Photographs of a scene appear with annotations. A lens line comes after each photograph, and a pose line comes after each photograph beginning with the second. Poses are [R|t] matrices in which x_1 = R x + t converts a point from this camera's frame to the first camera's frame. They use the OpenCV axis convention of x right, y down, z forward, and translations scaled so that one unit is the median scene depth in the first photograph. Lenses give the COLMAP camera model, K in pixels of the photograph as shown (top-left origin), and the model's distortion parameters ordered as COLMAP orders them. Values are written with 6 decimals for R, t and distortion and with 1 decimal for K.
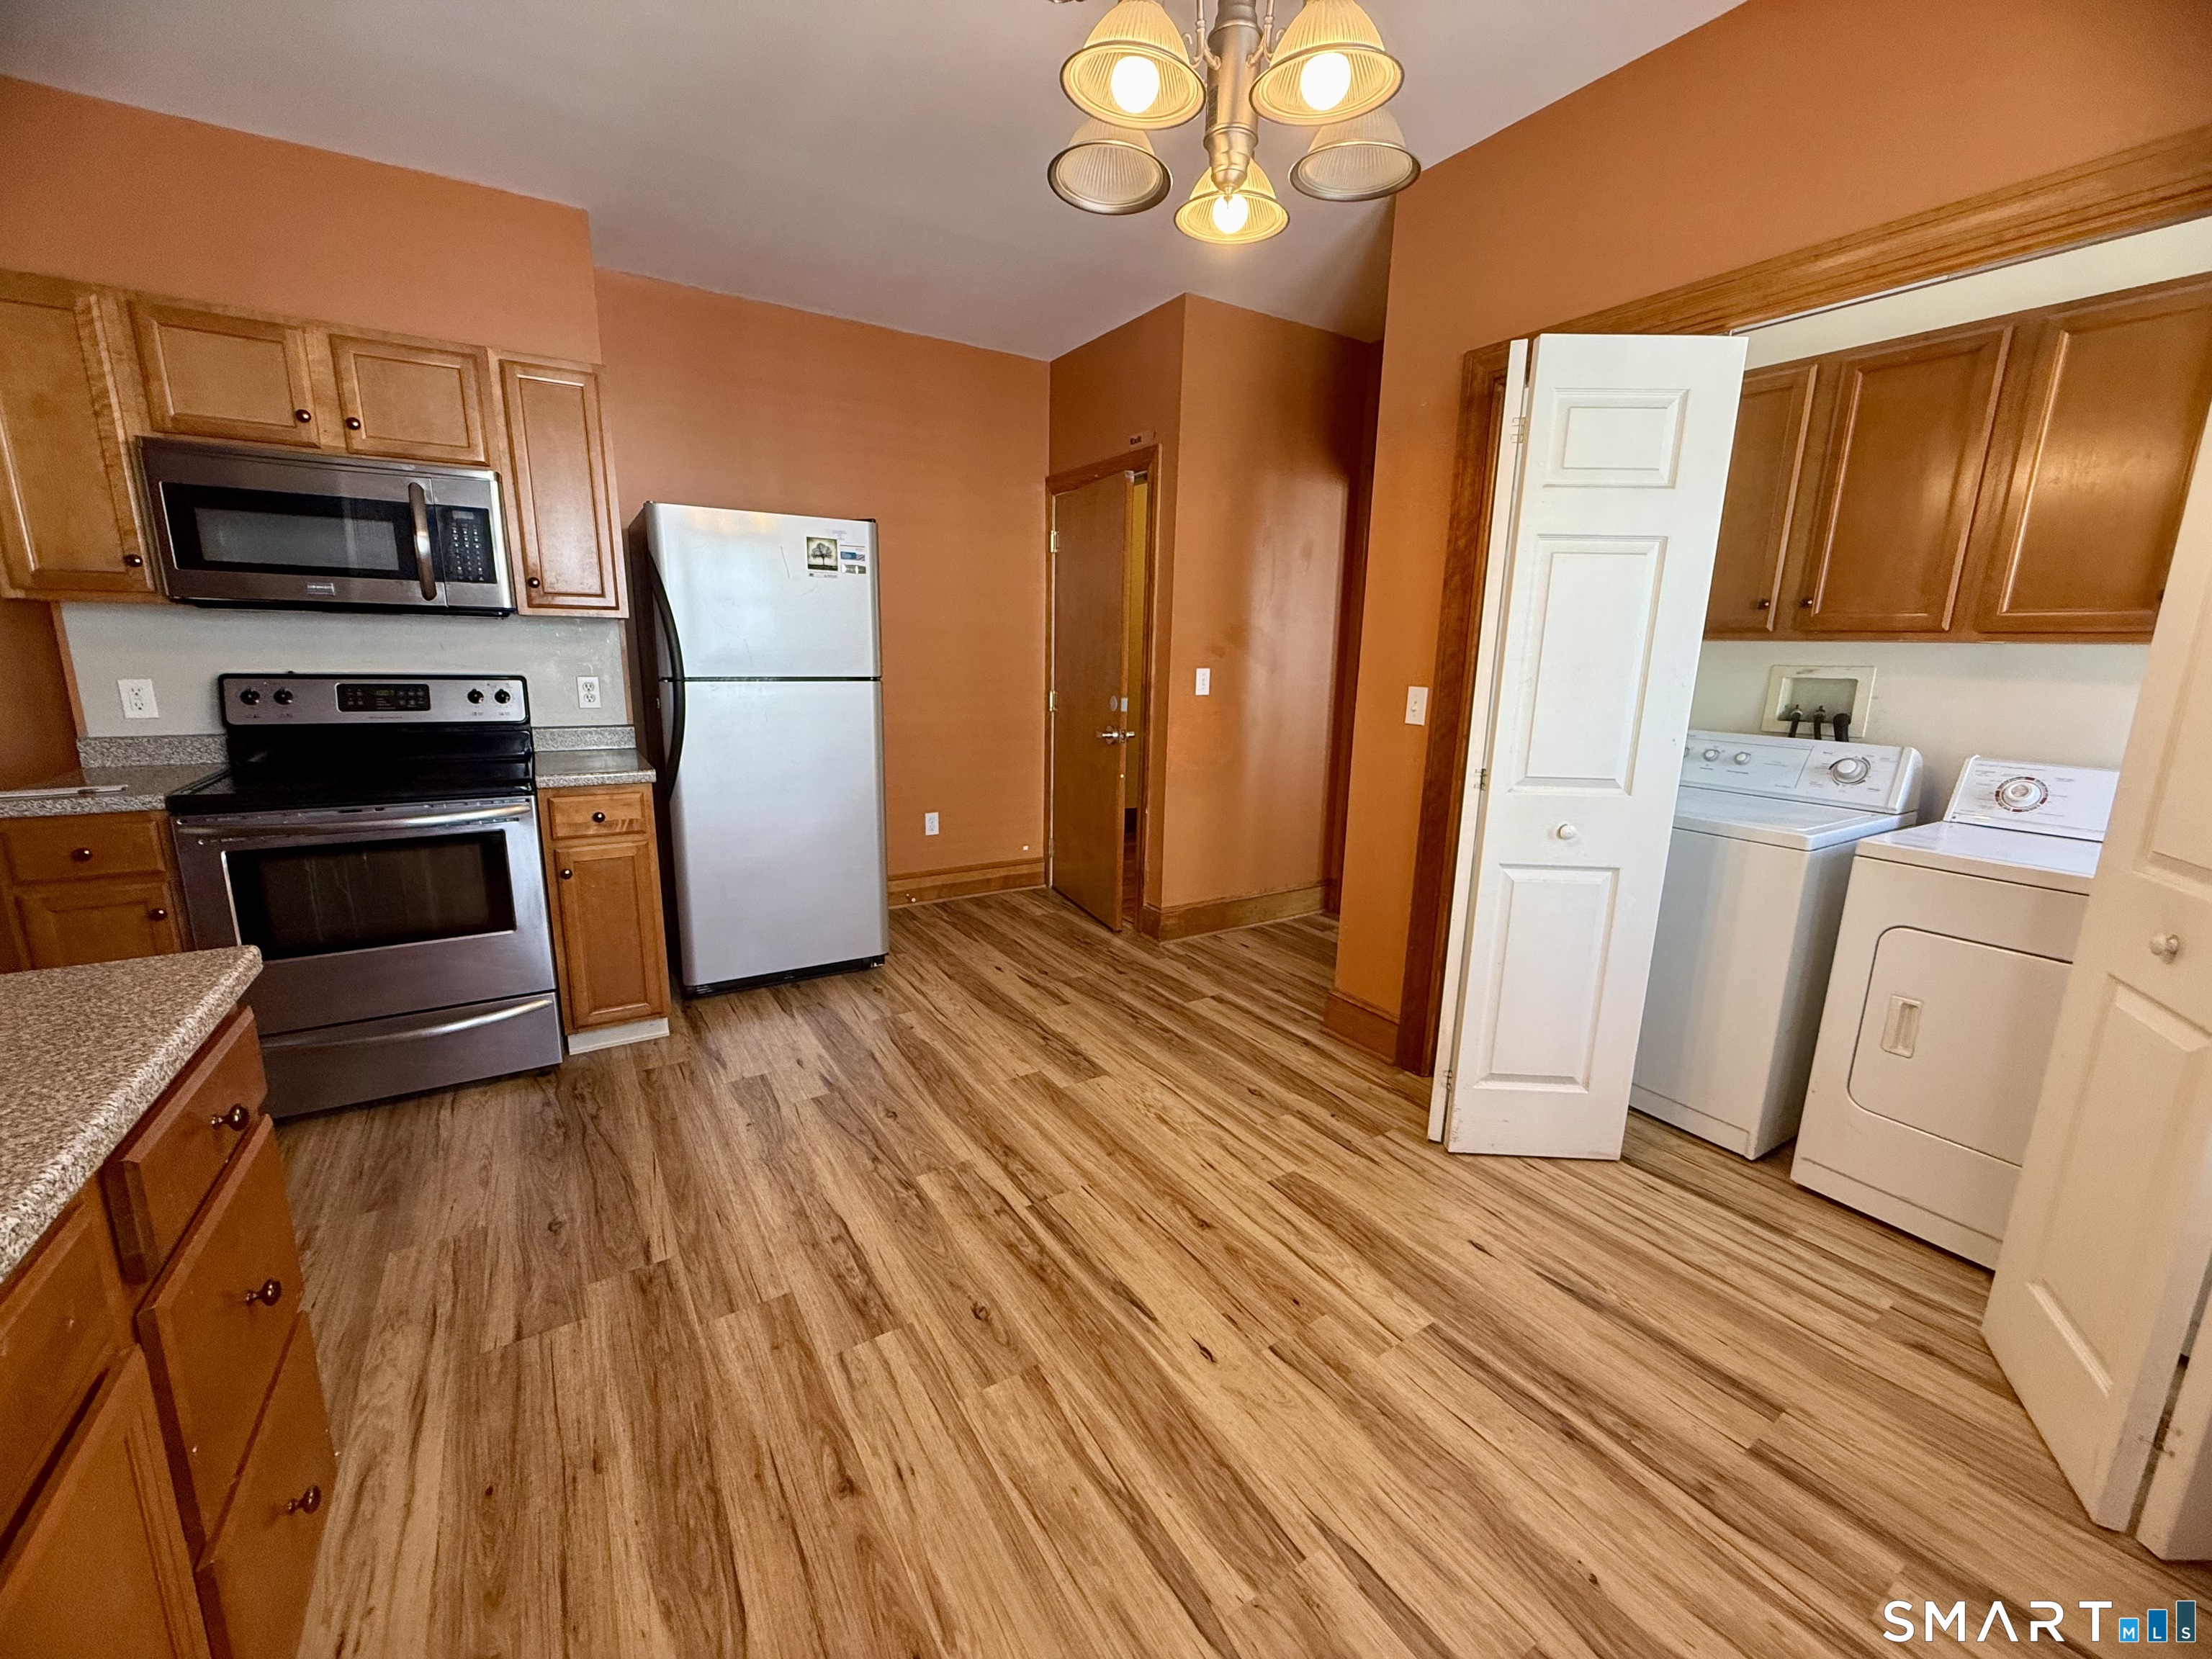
lens RADIAL K [[885.0, 0, 1102.8], [0, 885.0, 829.1], [0, 0, 1]] dist [0.002694, 0.000210]
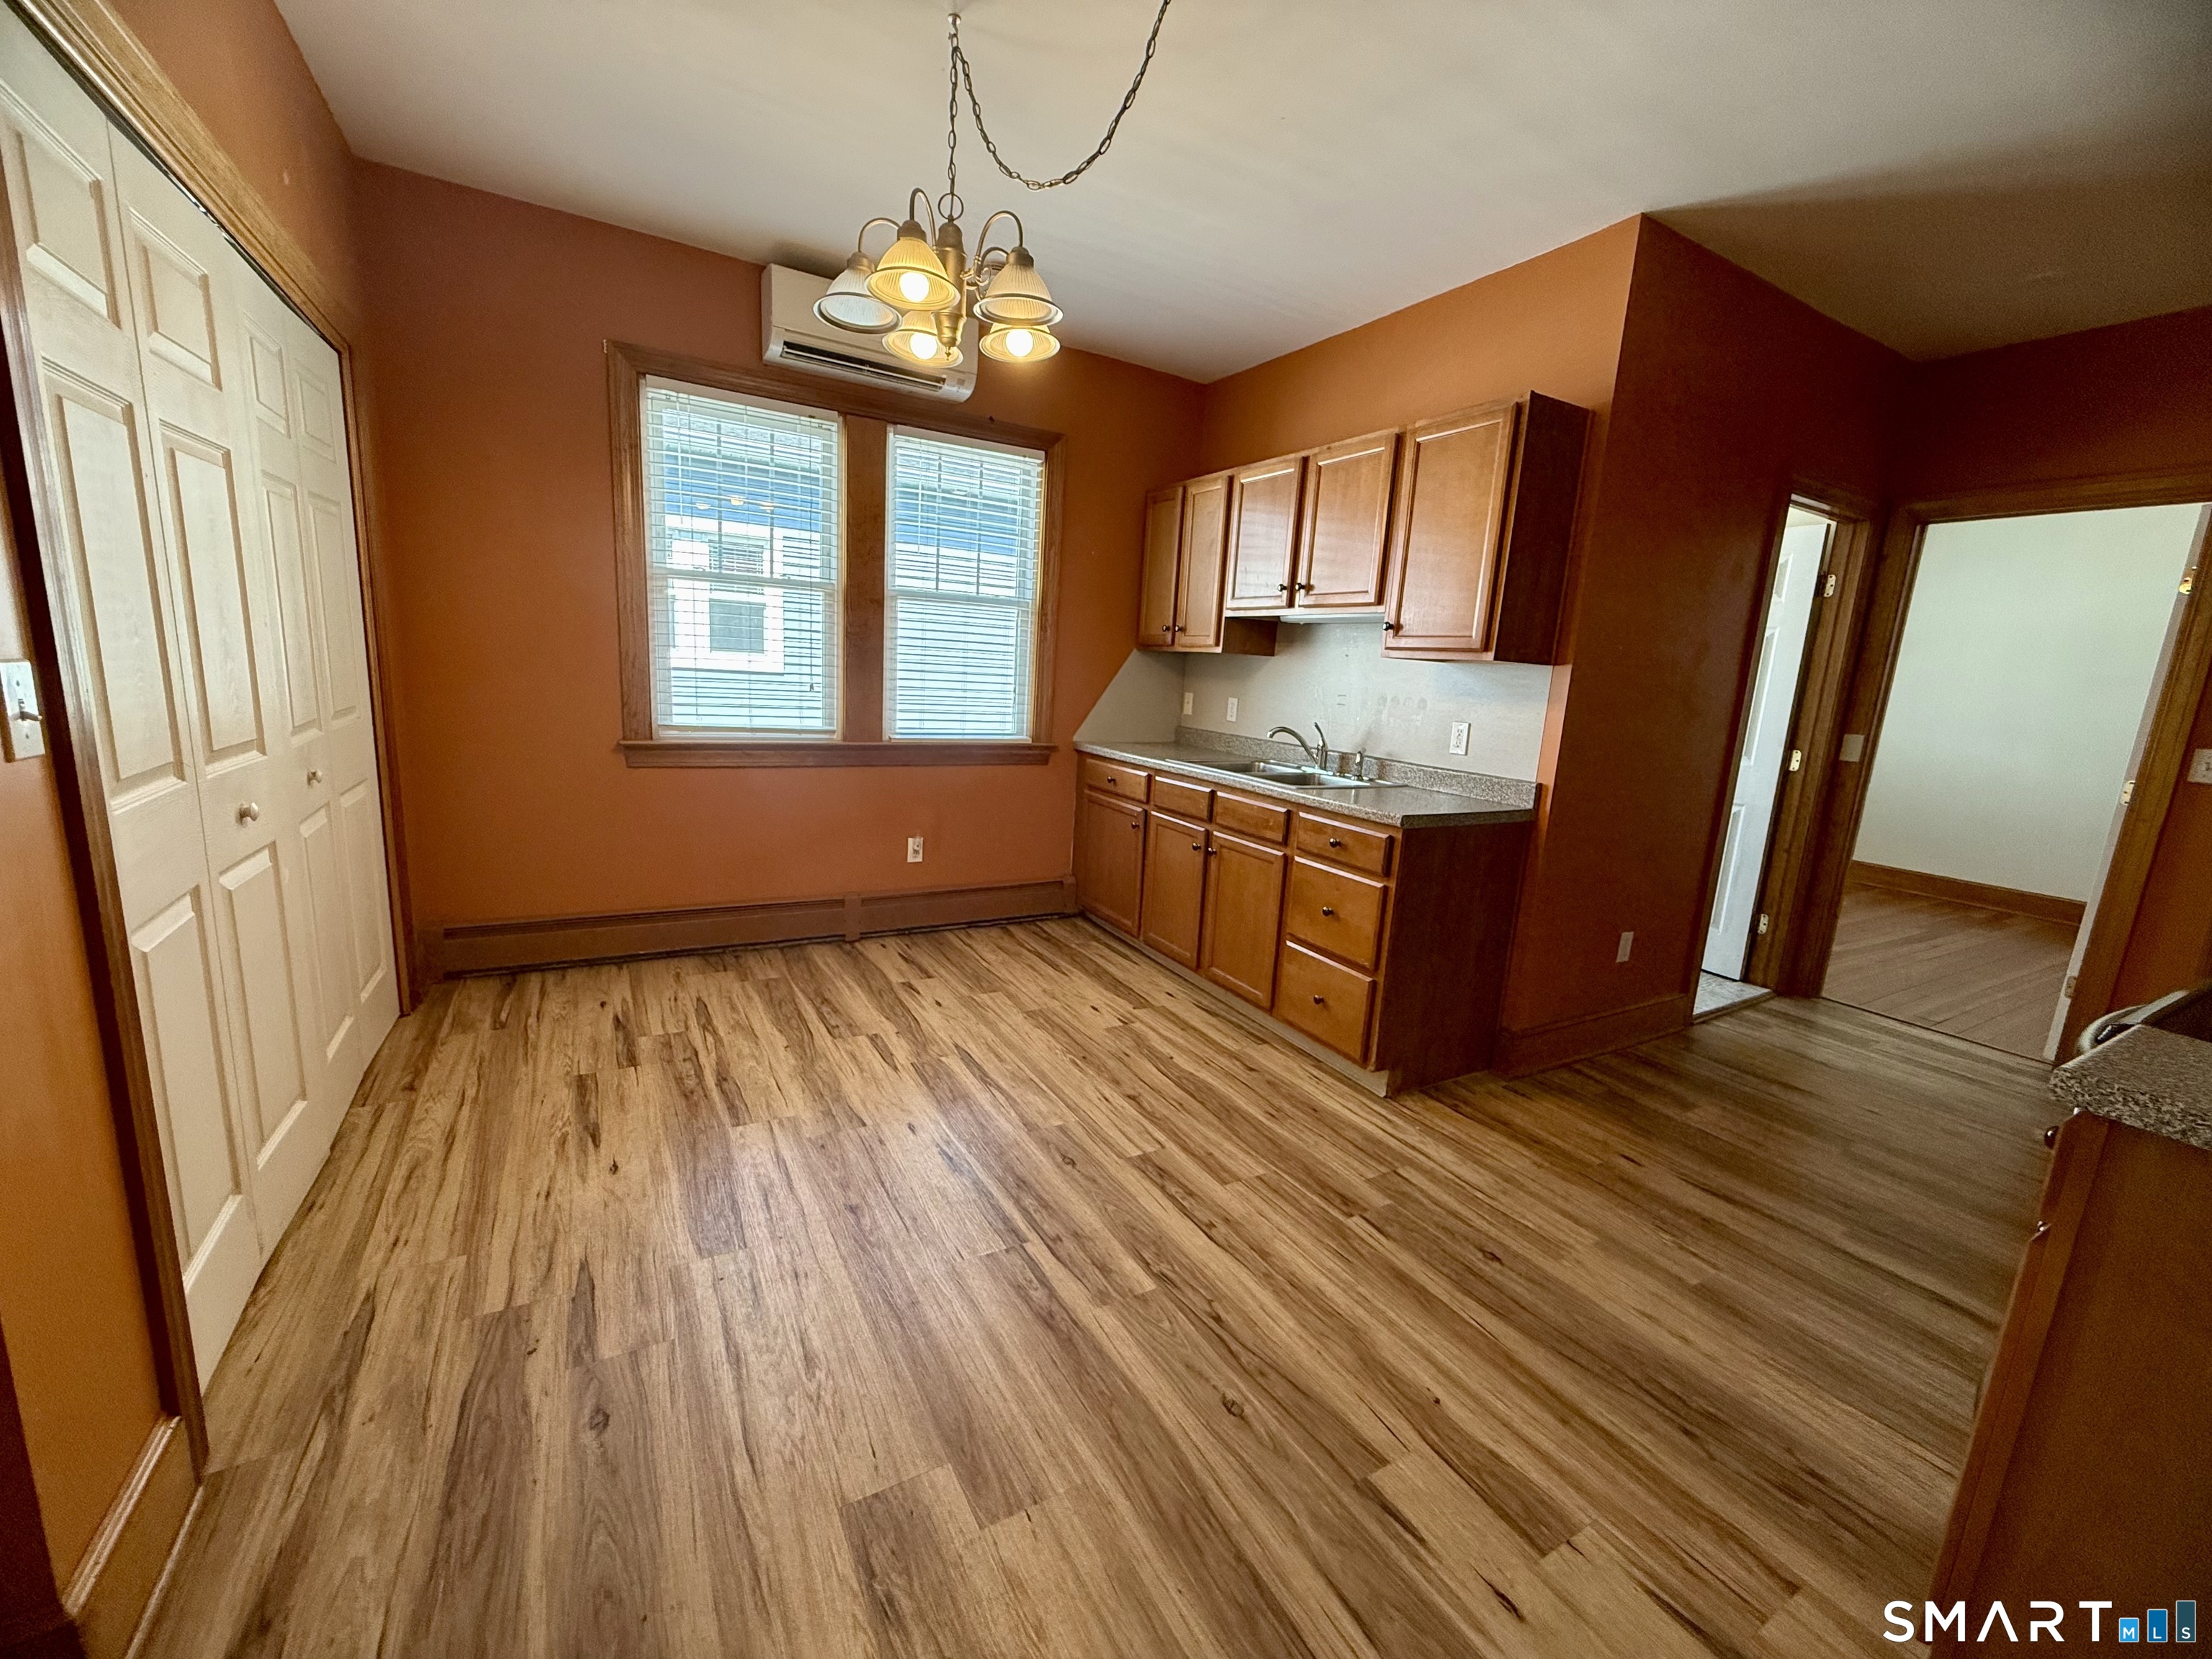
lens RADIAL K [[885.0, 0, 1110.6], [0, 885.0, 830.5], [0, 0, 1]] dist [0.002694, 0.000210]
pose [[-0.995924, -0.088074, 0.019458, -0.162145], [-0.073993, 0.921127, 0.382165, -0.364177], [-0.051582, 0.379167, -0.923889, 1.807251]]
